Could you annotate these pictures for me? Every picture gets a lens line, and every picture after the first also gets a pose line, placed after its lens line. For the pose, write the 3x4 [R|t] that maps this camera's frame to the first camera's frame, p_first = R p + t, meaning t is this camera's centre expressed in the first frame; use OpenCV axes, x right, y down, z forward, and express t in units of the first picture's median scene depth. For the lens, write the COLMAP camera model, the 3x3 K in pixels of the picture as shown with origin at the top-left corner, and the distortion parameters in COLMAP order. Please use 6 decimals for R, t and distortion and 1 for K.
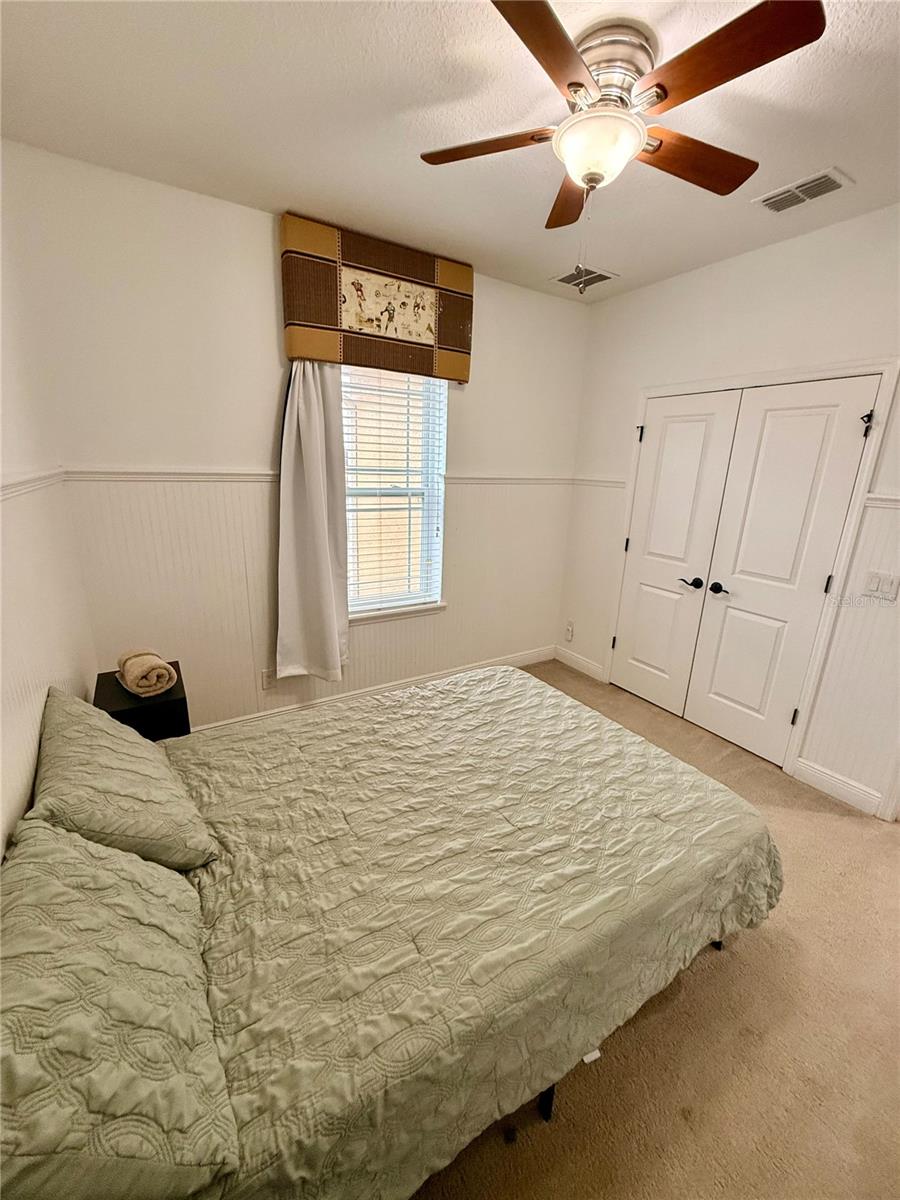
lens RADIAL K [[479.2, 0, 452.7], [0, 479.2, 598.8], [0, 0, 1]] dist [-0.000164, 0.000227]
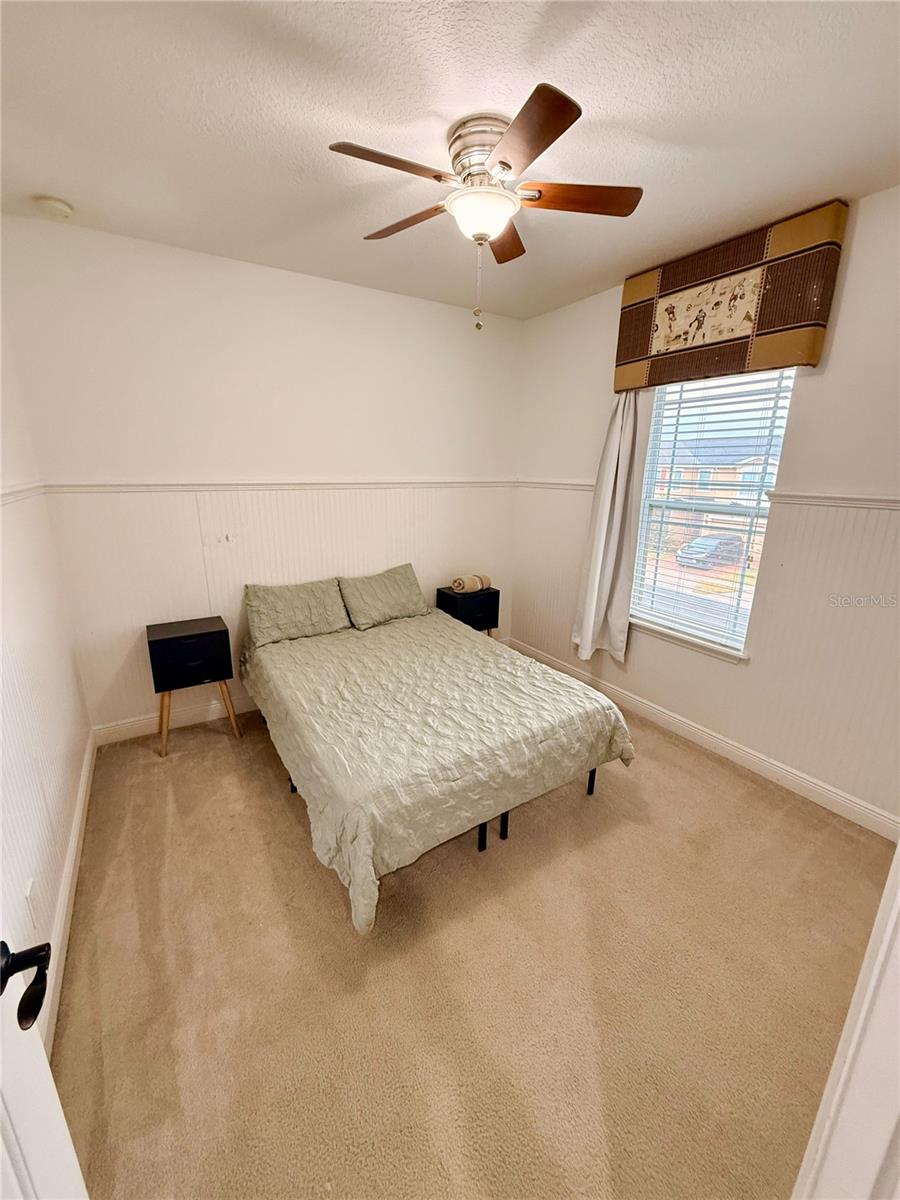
lens RADIAL K [[479.2, 0, 446.6], [0, 479.2, 599.5], [0, 0, 1]] dist [-0.000164, 0.000227]
pose [[-0.000923, 0.236711, -0.971580, 0.928747], [-0.283709, 0.931596, 0.227240, -0.148806], [0.958910, 0.275855, 0.066297, 0.599070]]
